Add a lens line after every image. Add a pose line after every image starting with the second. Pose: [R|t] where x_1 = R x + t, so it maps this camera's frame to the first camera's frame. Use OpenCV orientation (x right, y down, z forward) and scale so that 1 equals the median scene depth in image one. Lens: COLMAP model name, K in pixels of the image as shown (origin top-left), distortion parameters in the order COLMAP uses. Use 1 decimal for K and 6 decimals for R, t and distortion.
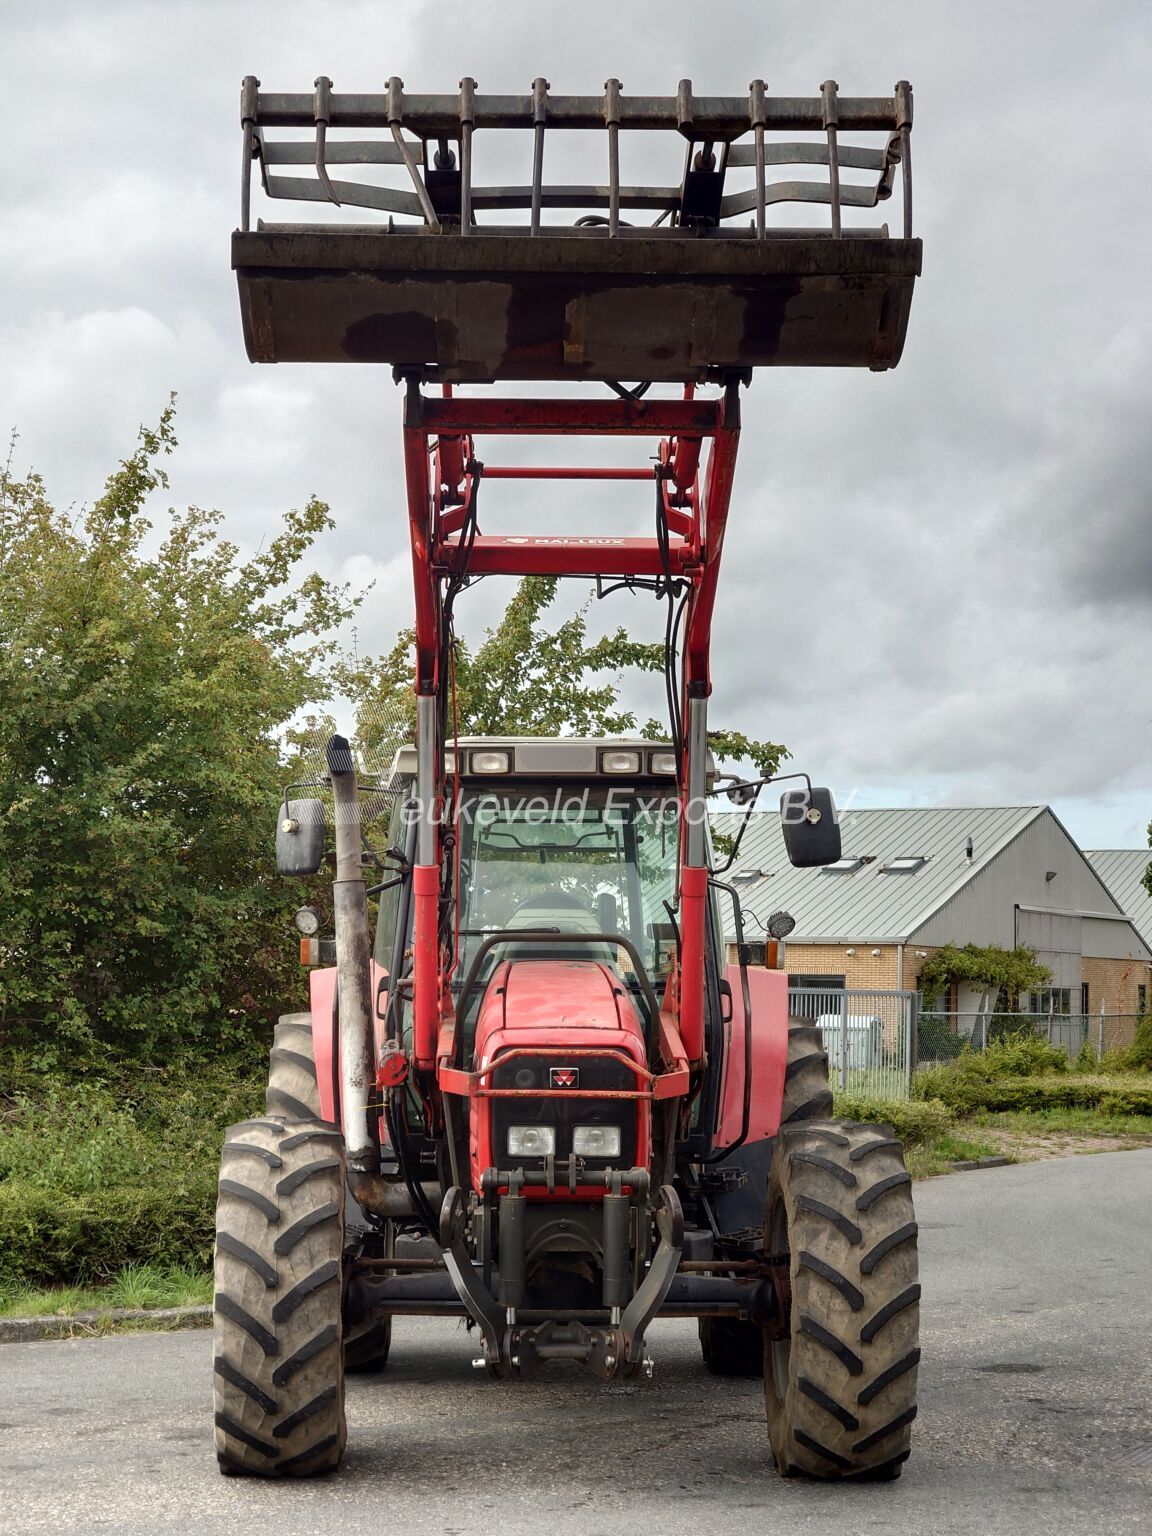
lens RADIAL K [[2649.8, 0, 508.4], [0, 2649.8, 740.0], [0, 0, 1]] dist [-0.031974, 0.153507]
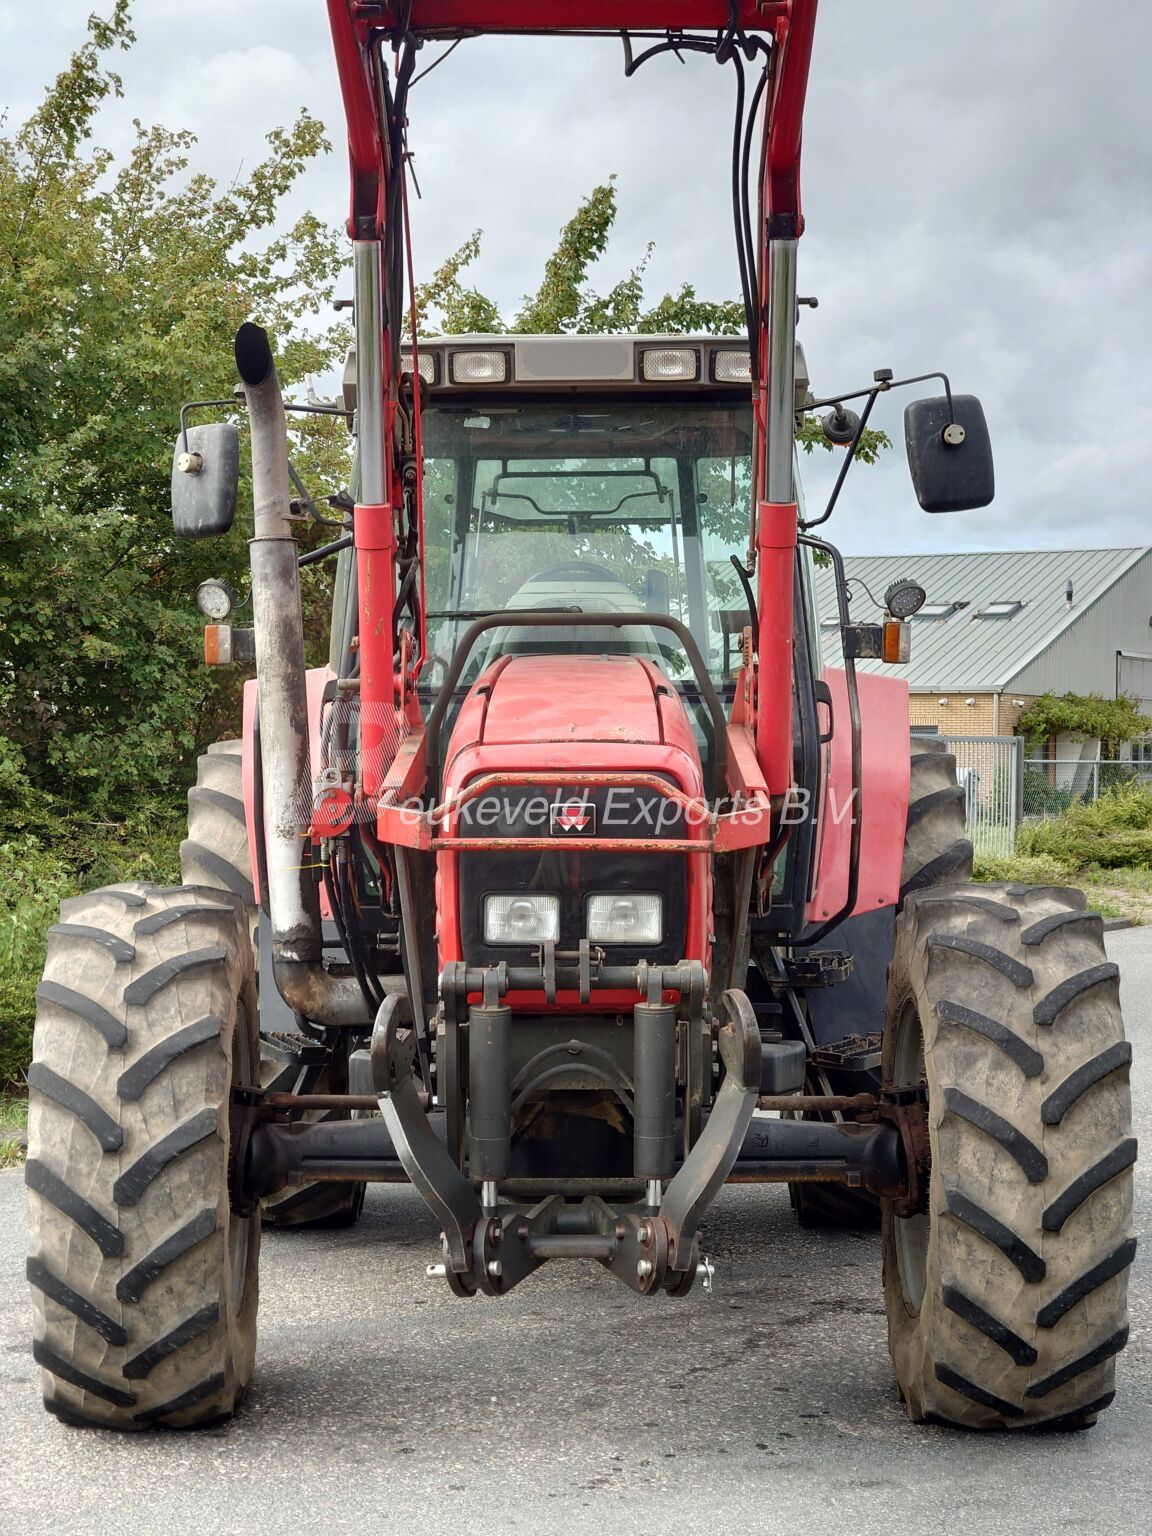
lens RADIAL K [[2663.7, 0, 609.1], [0, 2663.7, 768.3], [0, 0, 1]] dist [-0.020555, -0.118291]
pose [[0.999947, -0.008067, 0.006422, 0.023433], [0.007383, 0.994933, 0.100273, 0.047008], [-0.007198, -0.100221, 0.994939, 0.335427]]
